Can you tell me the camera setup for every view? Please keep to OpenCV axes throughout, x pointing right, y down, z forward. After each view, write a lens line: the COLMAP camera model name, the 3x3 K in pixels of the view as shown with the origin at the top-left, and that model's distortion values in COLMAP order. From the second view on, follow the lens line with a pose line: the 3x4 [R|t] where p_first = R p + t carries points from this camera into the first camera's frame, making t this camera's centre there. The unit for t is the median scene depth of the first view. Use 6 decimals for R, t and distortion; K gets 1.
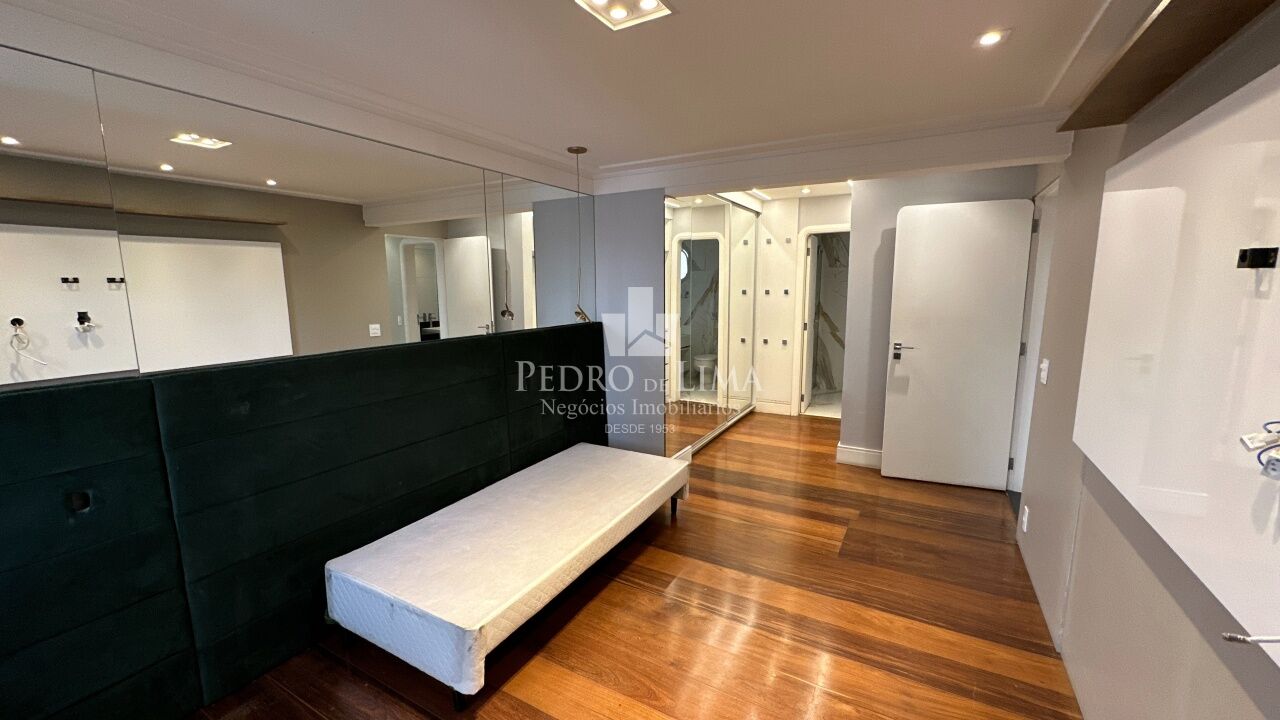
lens RADIAL K [[509.3, 0, 641.0], [0, 509.3, 360.8], [0, 0, 1]] dist [-0.003758, 0.000516]
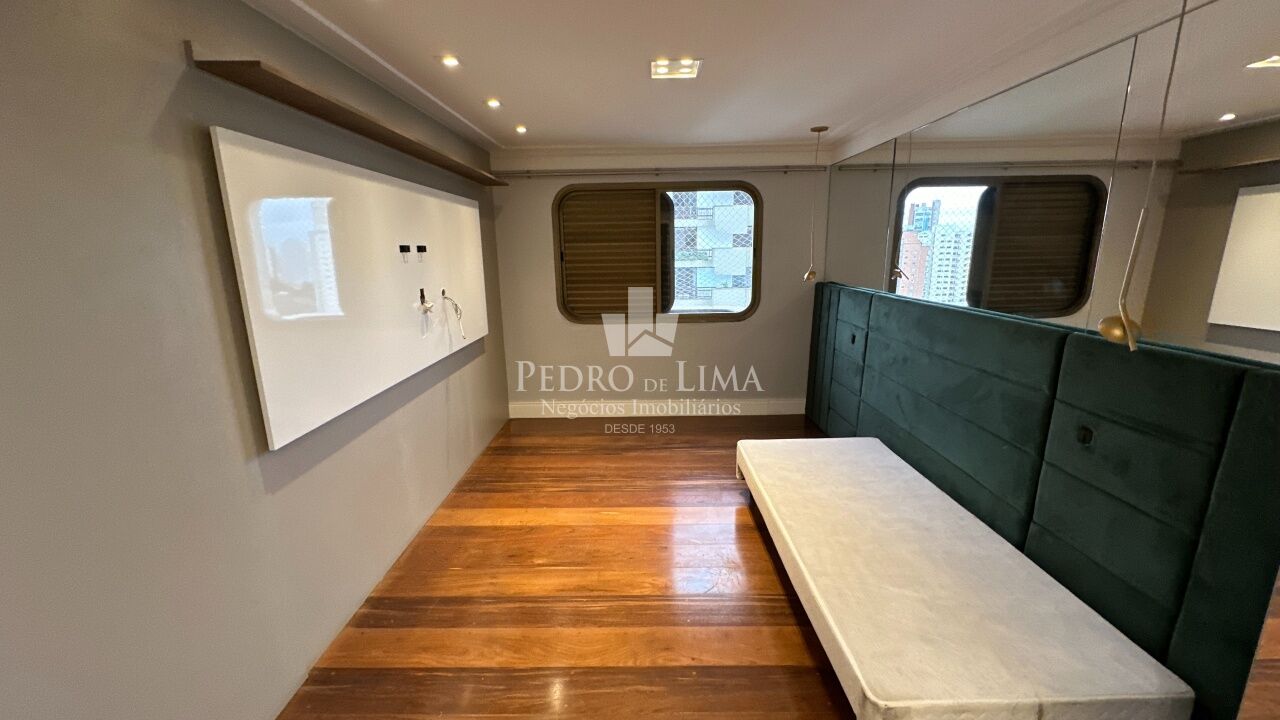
lens RADIAL K [[509.3, 0, 641.0], [0, 509.3, 360.8], [0, 0, 1]] dist [-0.003758, 0.000516]
pose [[-0.875232, 0.119785, -0.468637, 0.380803], [-0.055150, 0.937822, 0.342708, -0.170541], [0.480549, 0.325794, -0.814206, 1.061896]]
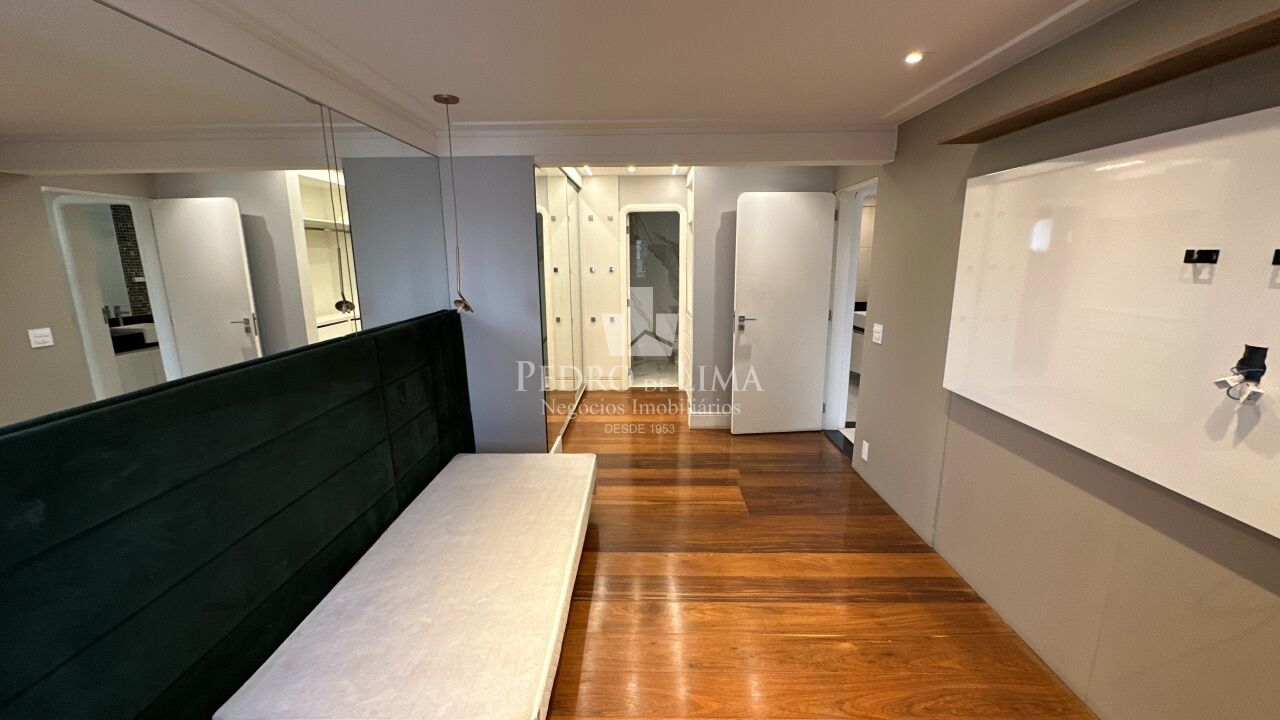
lens RADIAL K [[509.3, 0, 641.0], [0, 509.3, 360.8], [0, 0, 1]] dist [-0.003758, 0.000516]
pose [[0.878445, -0.096010, 0.468099, -0.237374], [0.072313, 0.995035, 0.068383, -0.030360], [-0.472340, -0.026221, 0.881026, 0.118055]]
